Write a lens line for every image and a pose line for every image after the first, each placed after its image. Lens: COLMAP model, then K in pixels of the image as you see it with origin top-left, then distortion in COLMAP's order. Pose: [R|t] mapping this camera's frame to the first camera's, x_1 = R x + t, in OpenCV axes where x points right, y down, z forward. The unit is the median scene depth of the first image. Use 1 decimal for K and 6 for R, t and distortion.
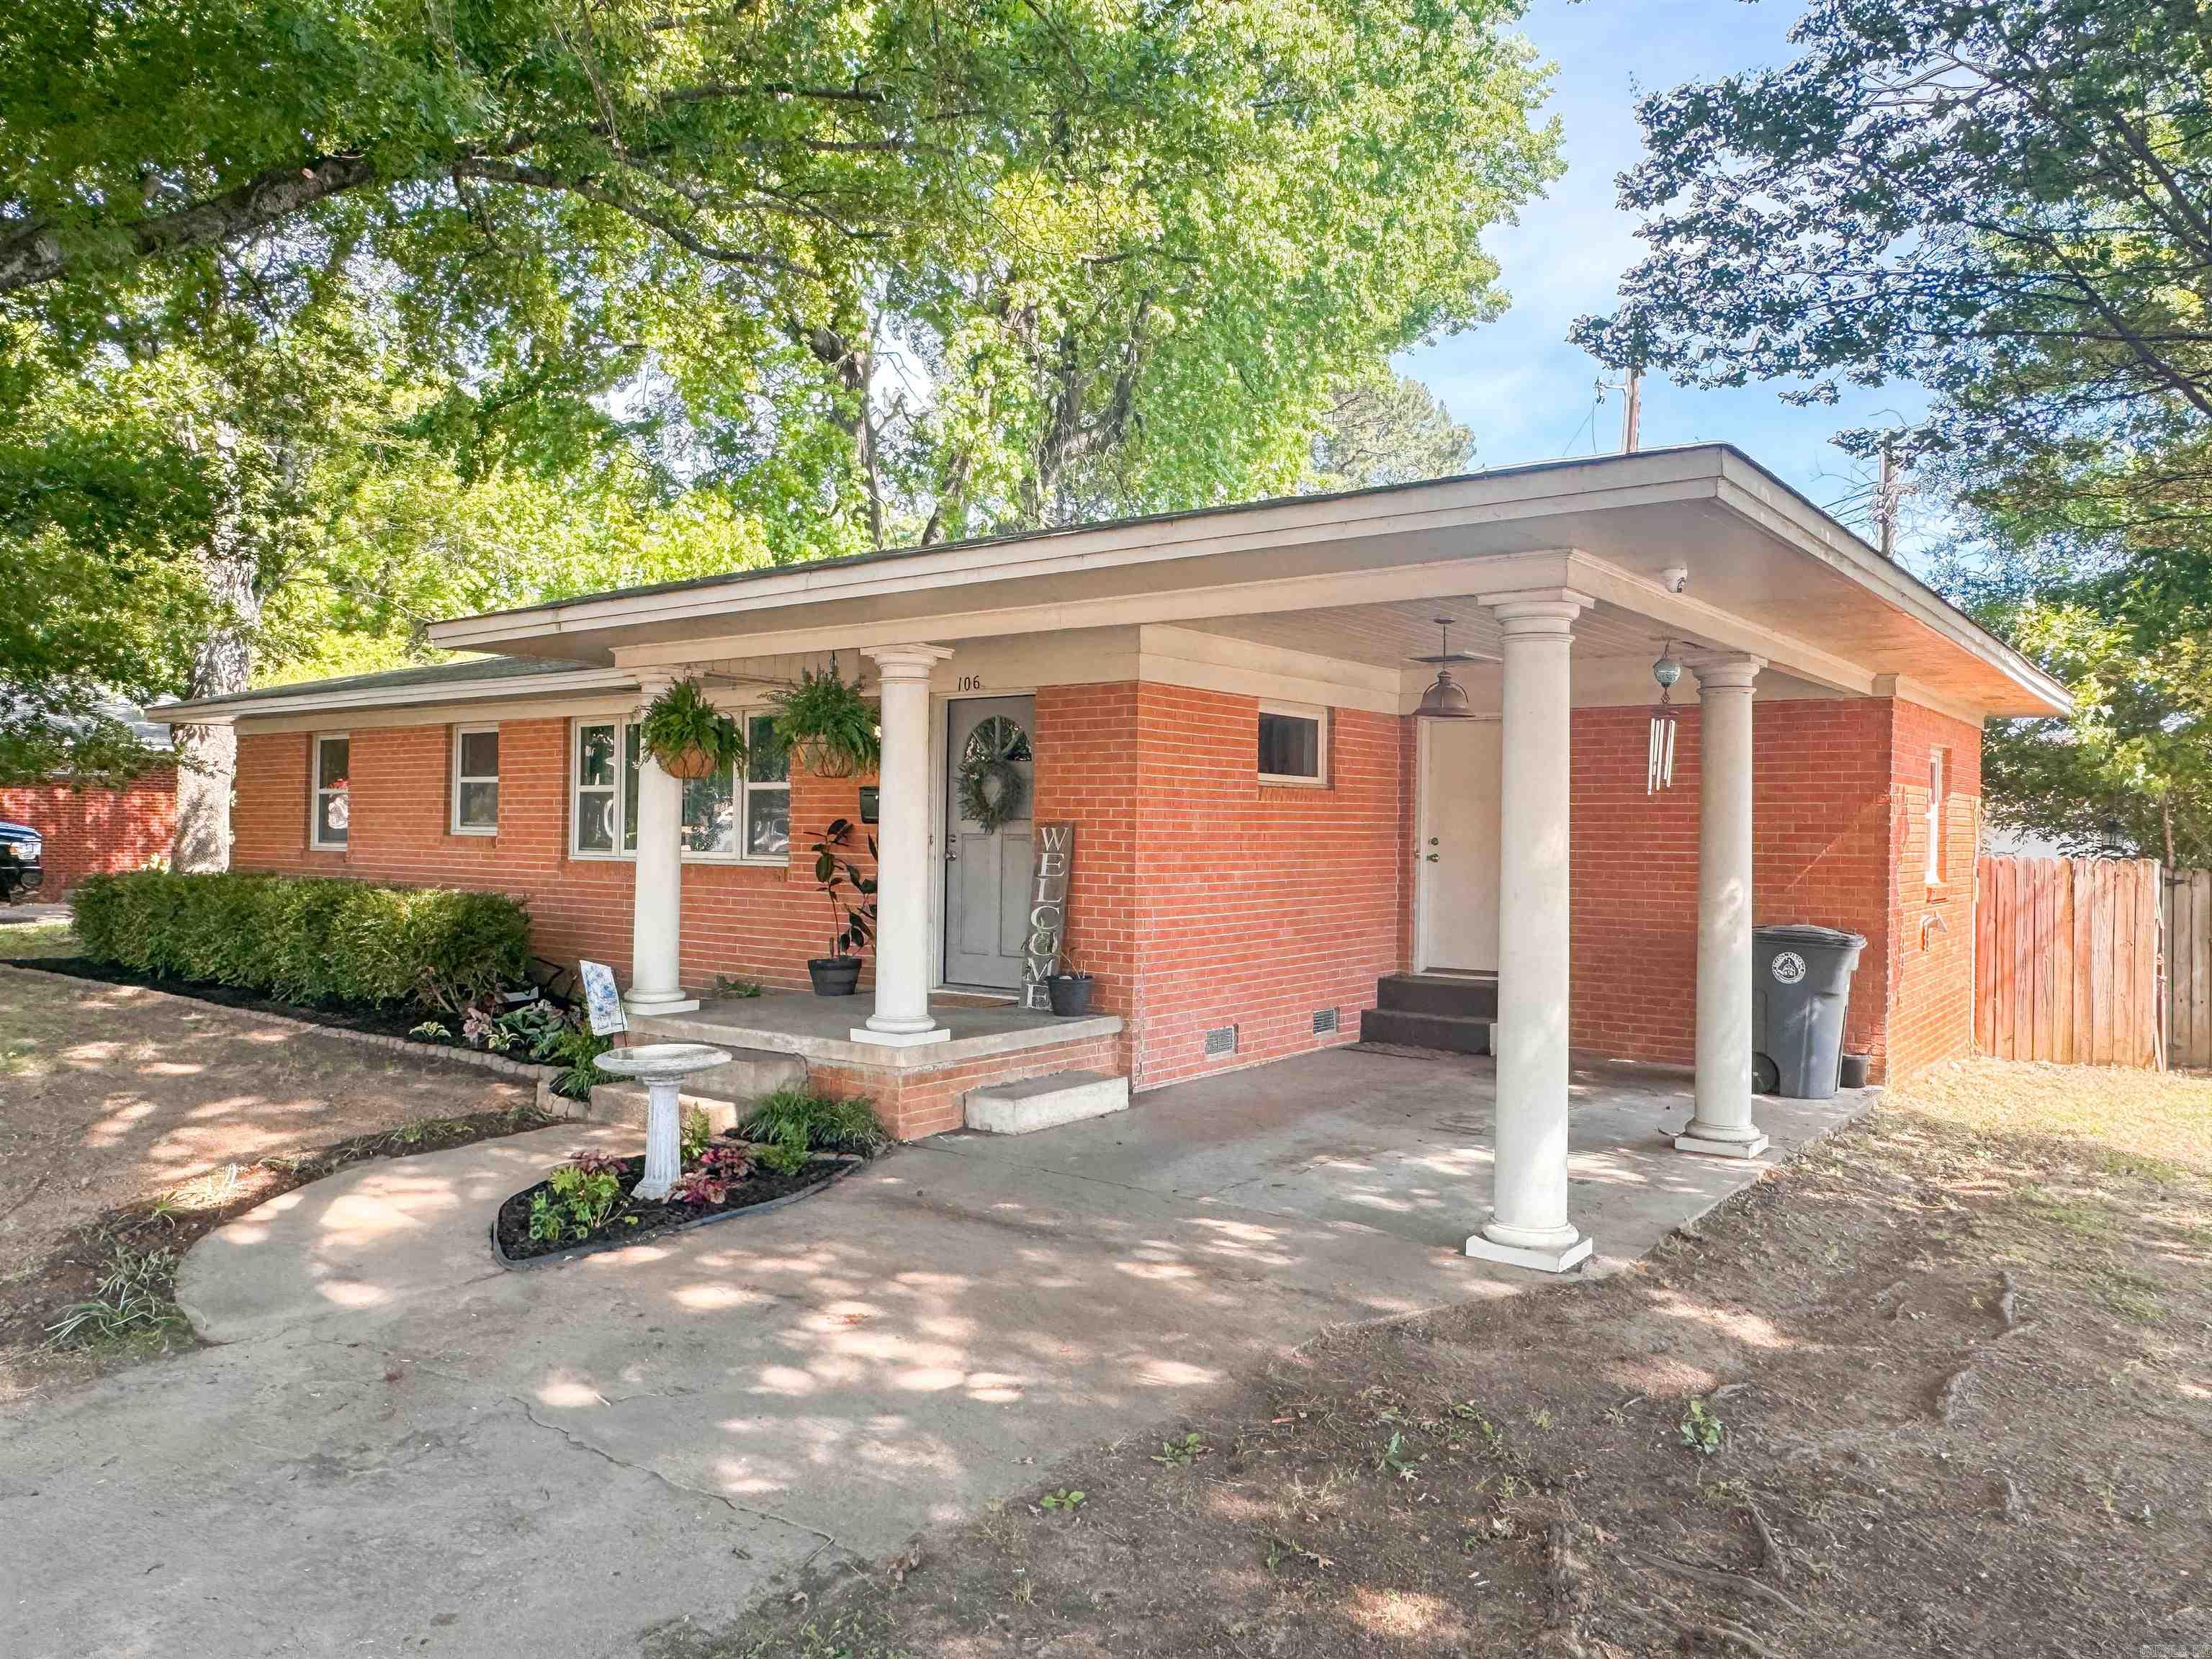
lens RADIAL K [[1537.0, 0, 1106.0], [0, 1537.0, 829.5], [0, 0, 1]] dist [-0.027441, 0.001449]
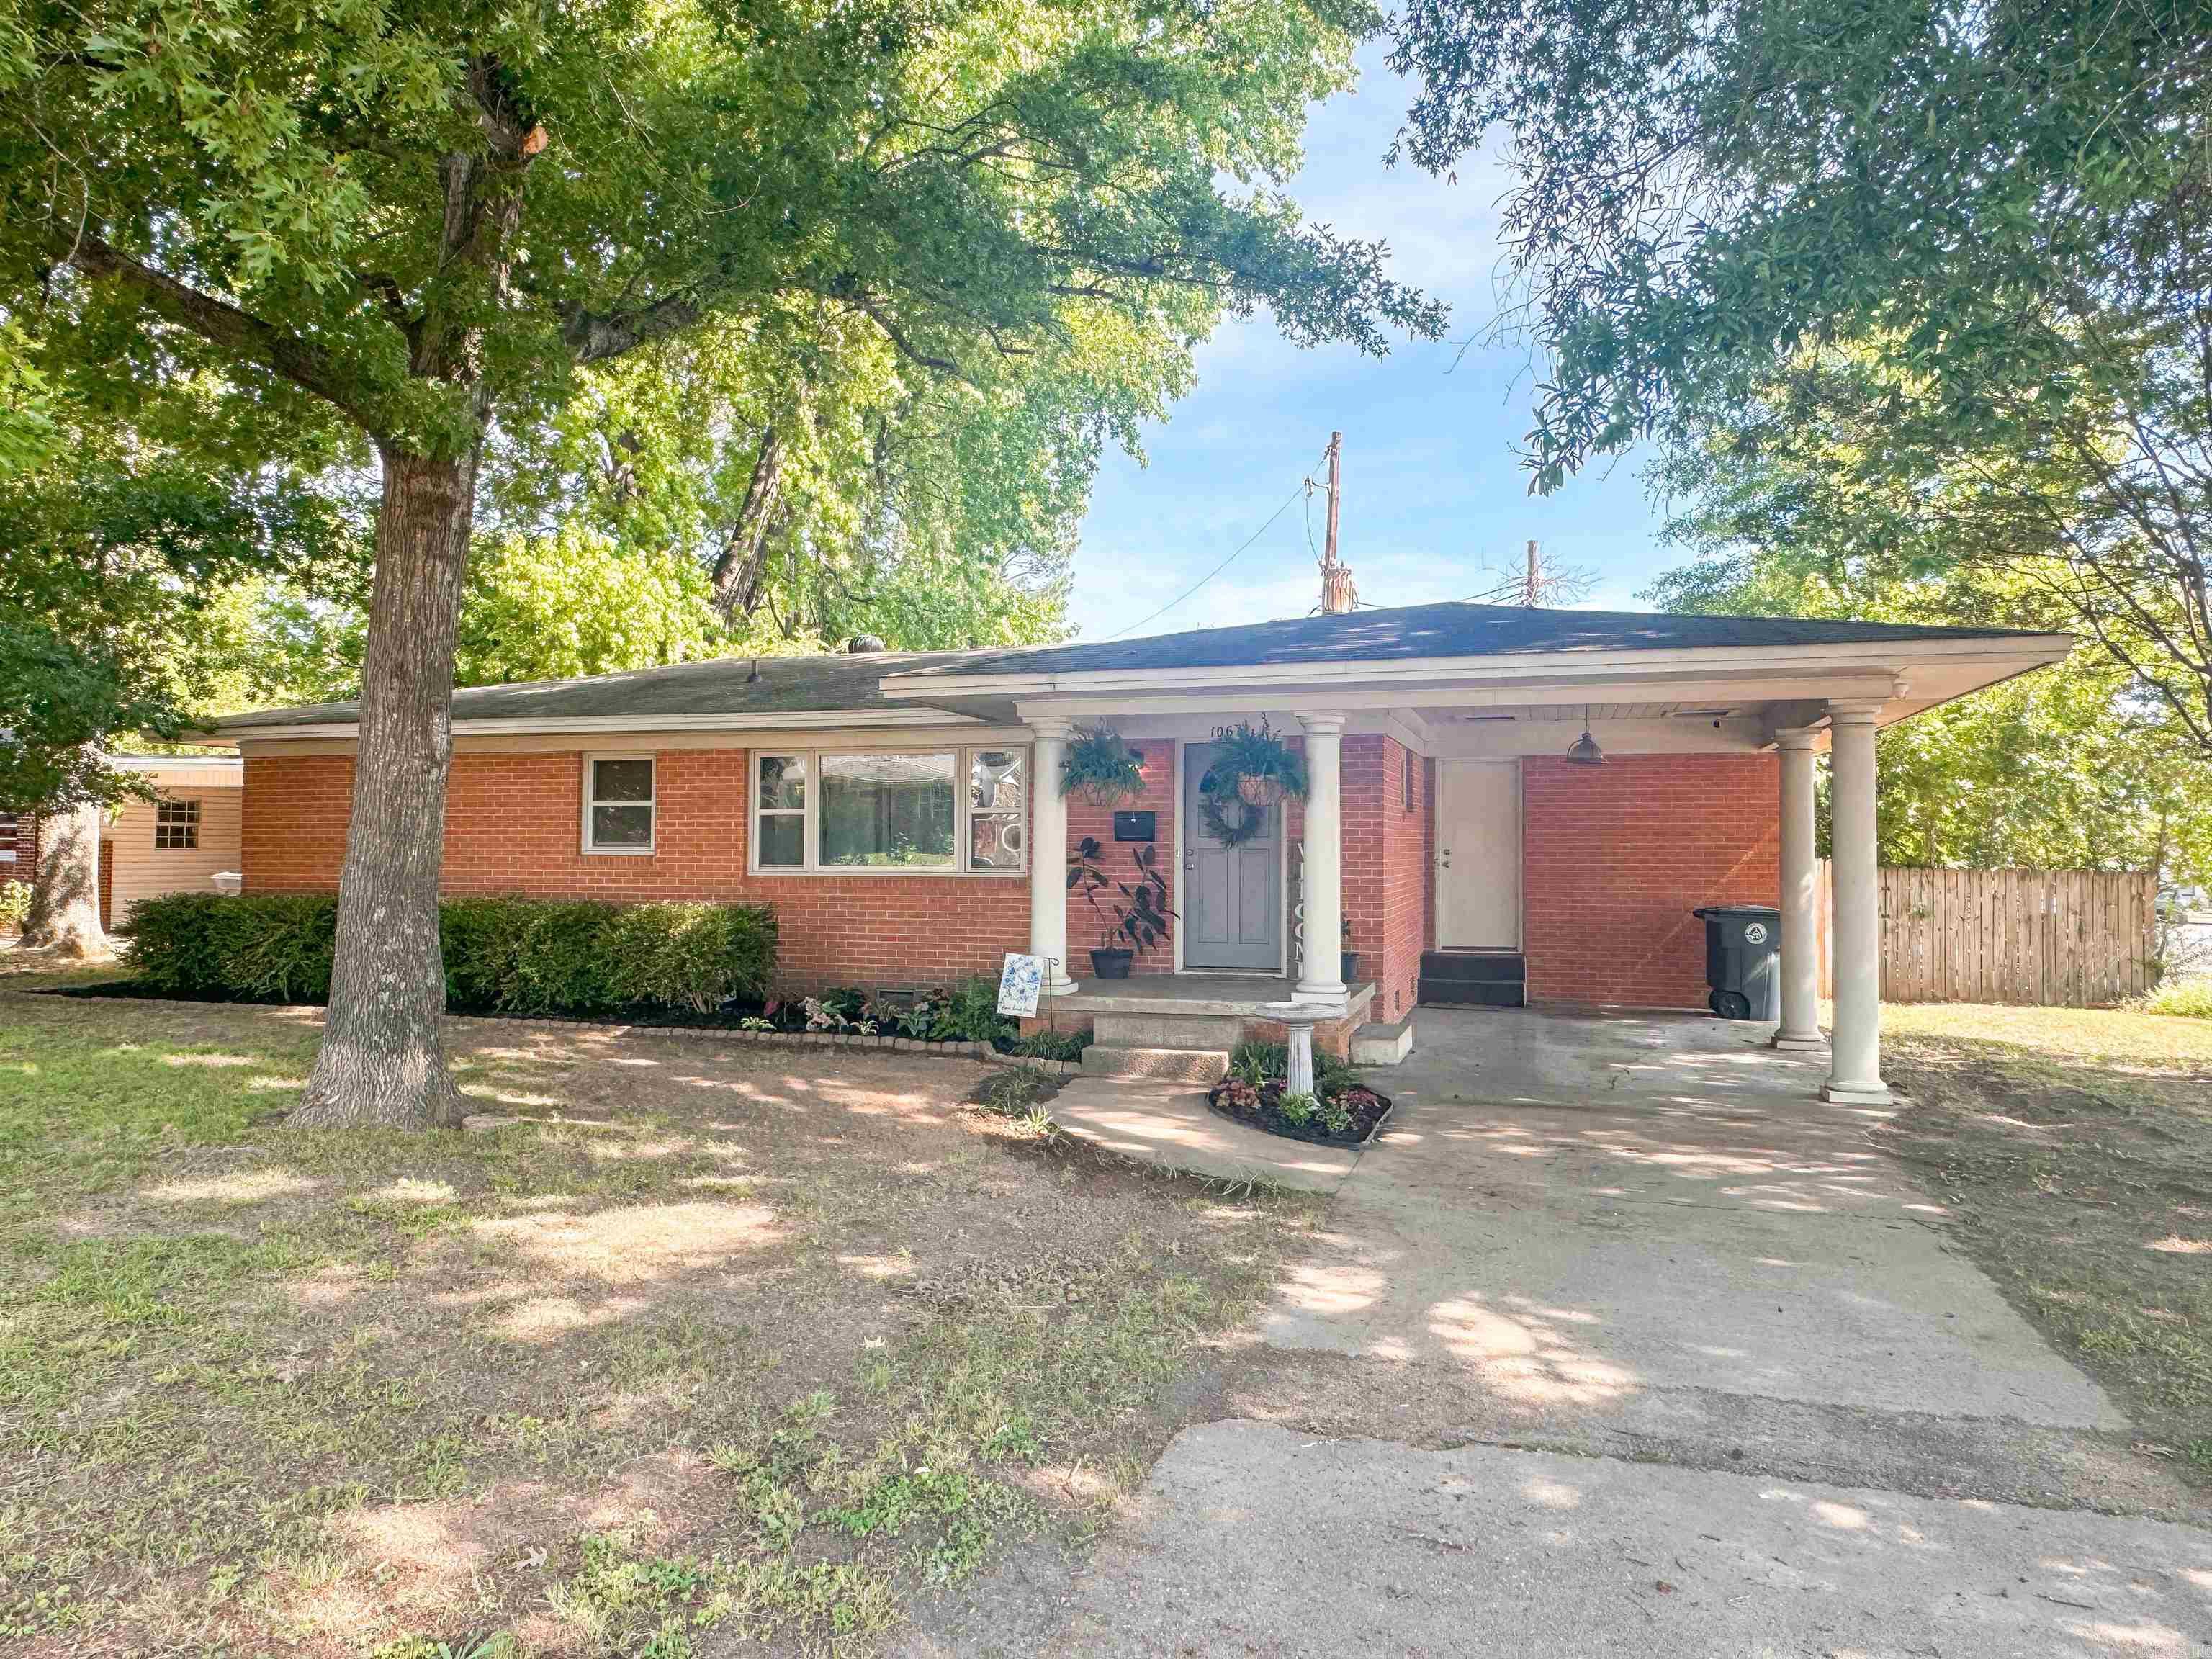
lens RADIAL K [[1468.1, 0, 1106.0], [0, 1468.1, 829.5], [0, 0, 1]] dist [-0.003564, -0.000360]
pose [[0.940495, -0.004200, 0.339782, -0.515465], [0.008065, 0.999918, -0.009964, -0.001464], [-0.339712, 0.012111, 0.940452, -0.107374]]
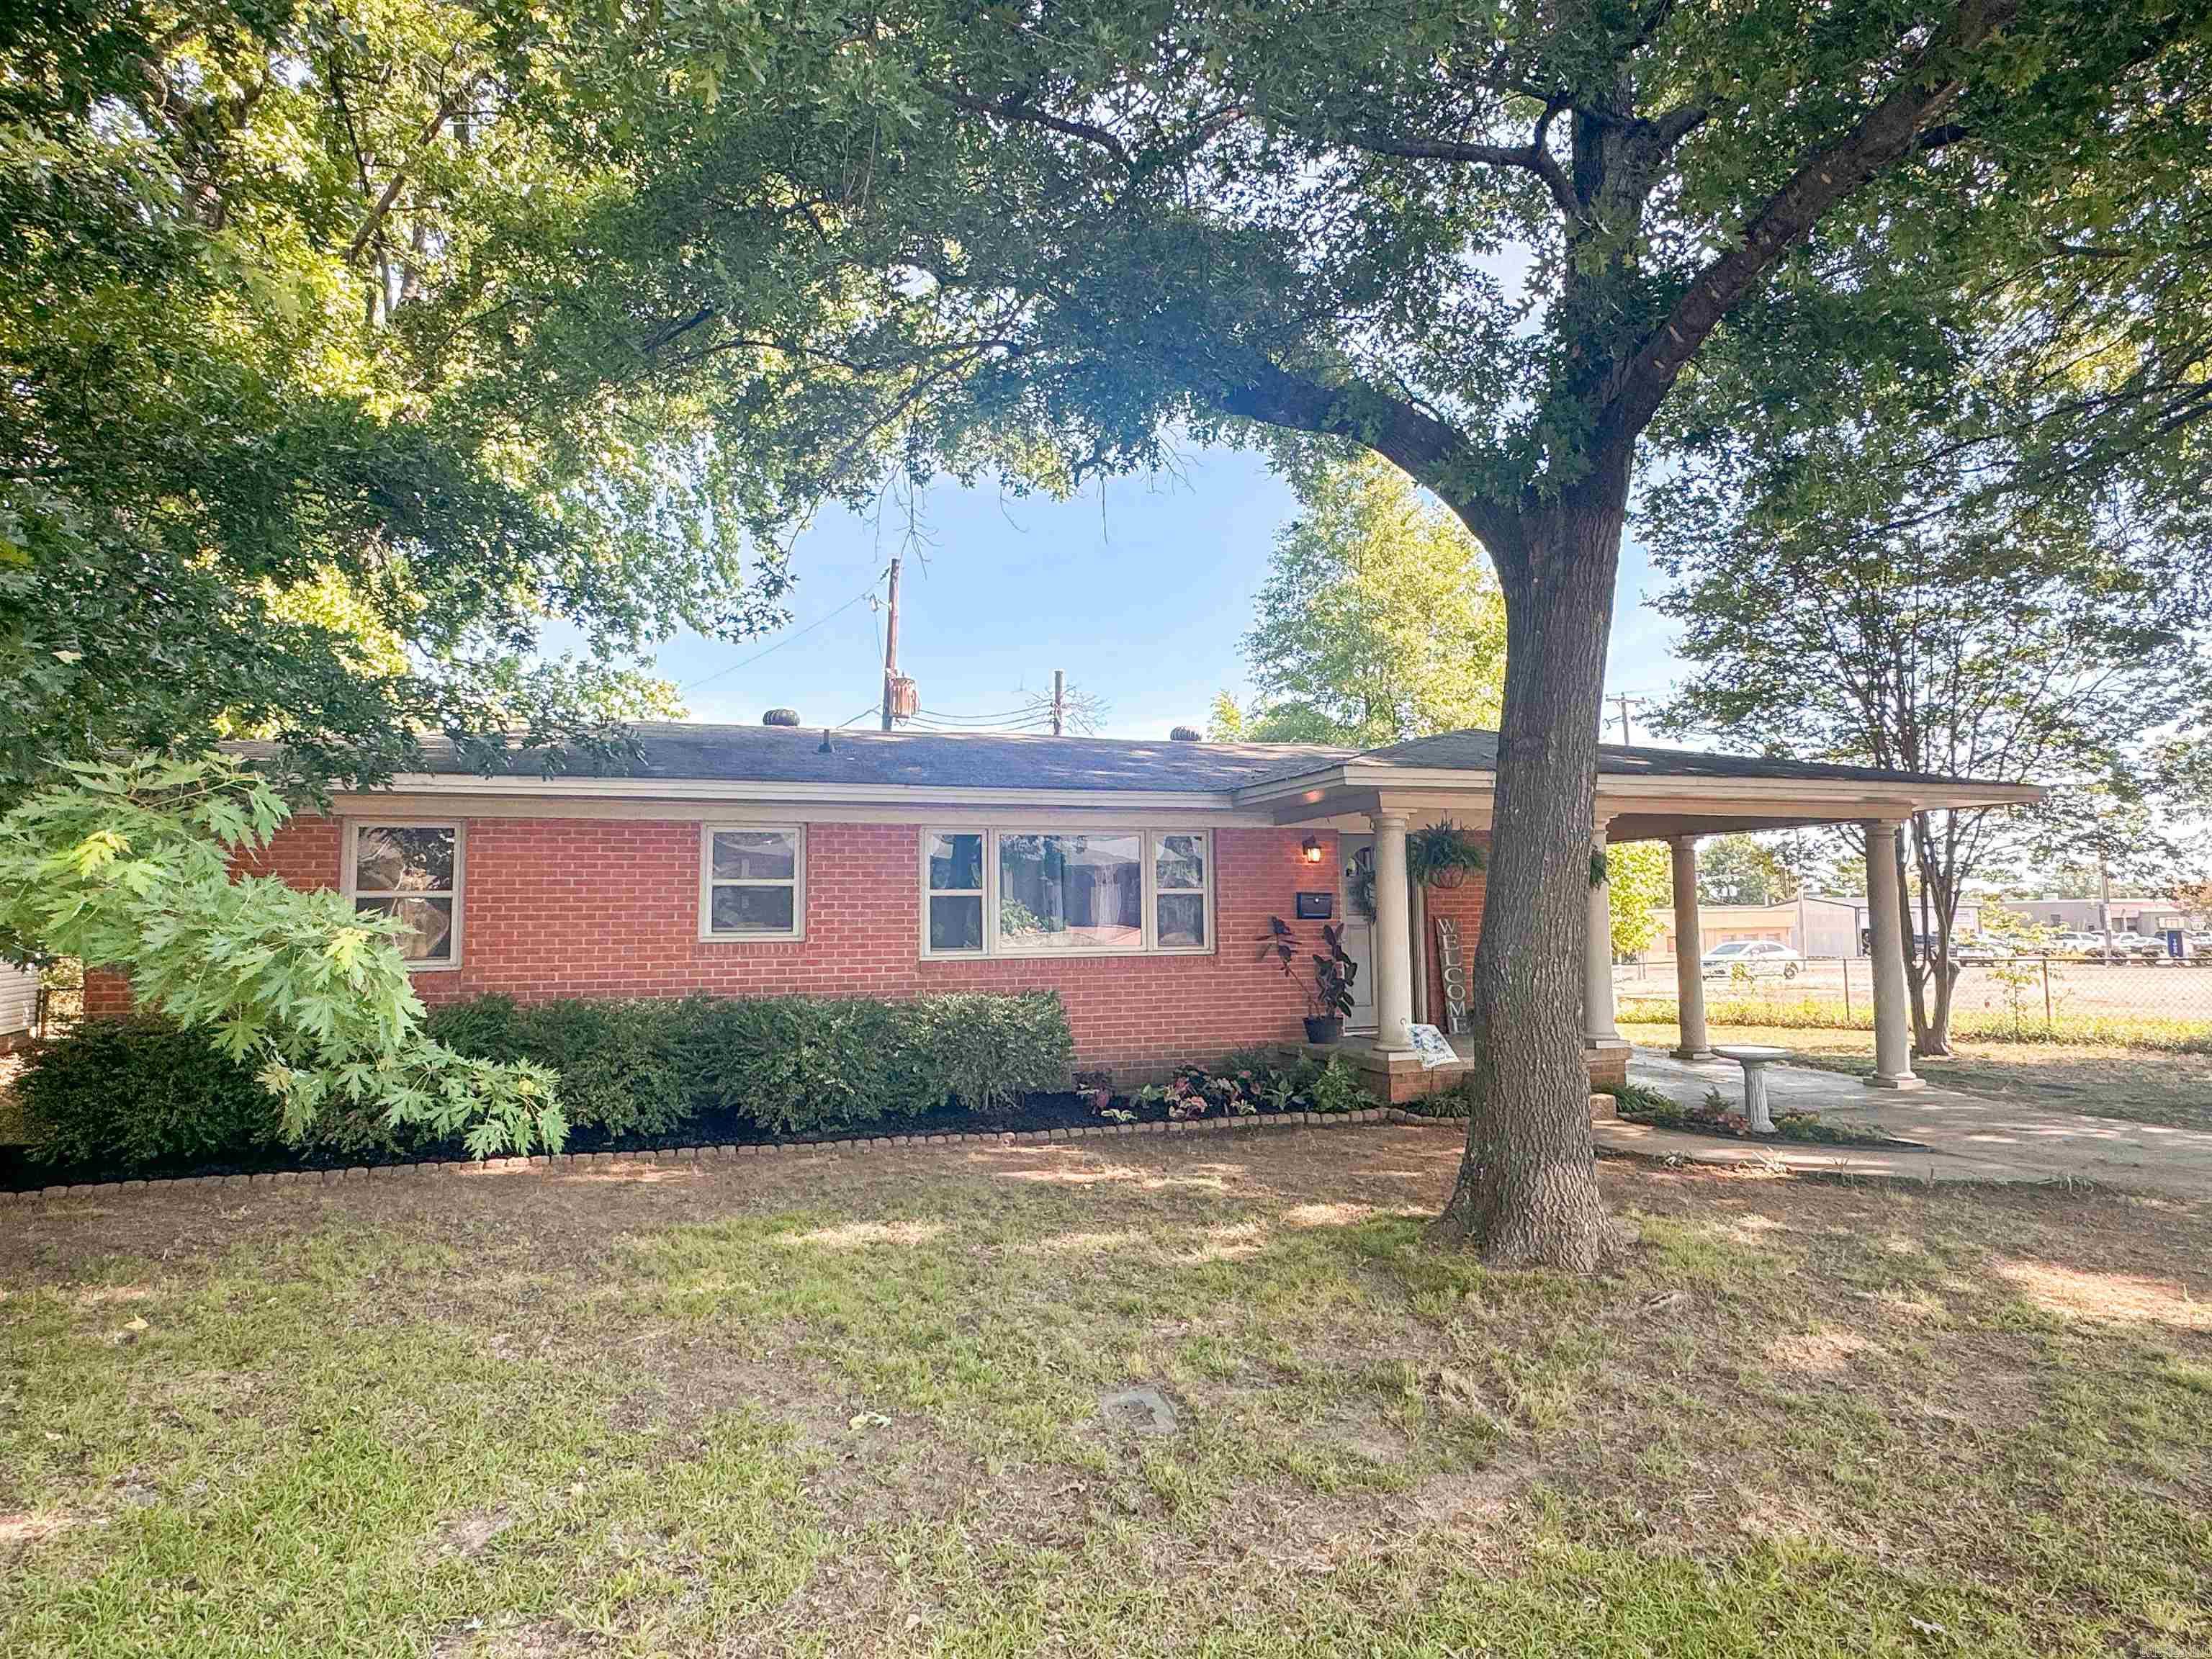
lens RADIAL K [[1261.8, 0, 1106.0], [0, 1261.8, 829.5], [0, 0, 1]] dist [0.001070, 0.000047]
pose [[0.574151, 0.045585, 0.817479, -1.081411], [0.012997, 0.997816, -0.064769, -0.014132], [-0.818646, 0.047812, 0.572305, 0.440326]]
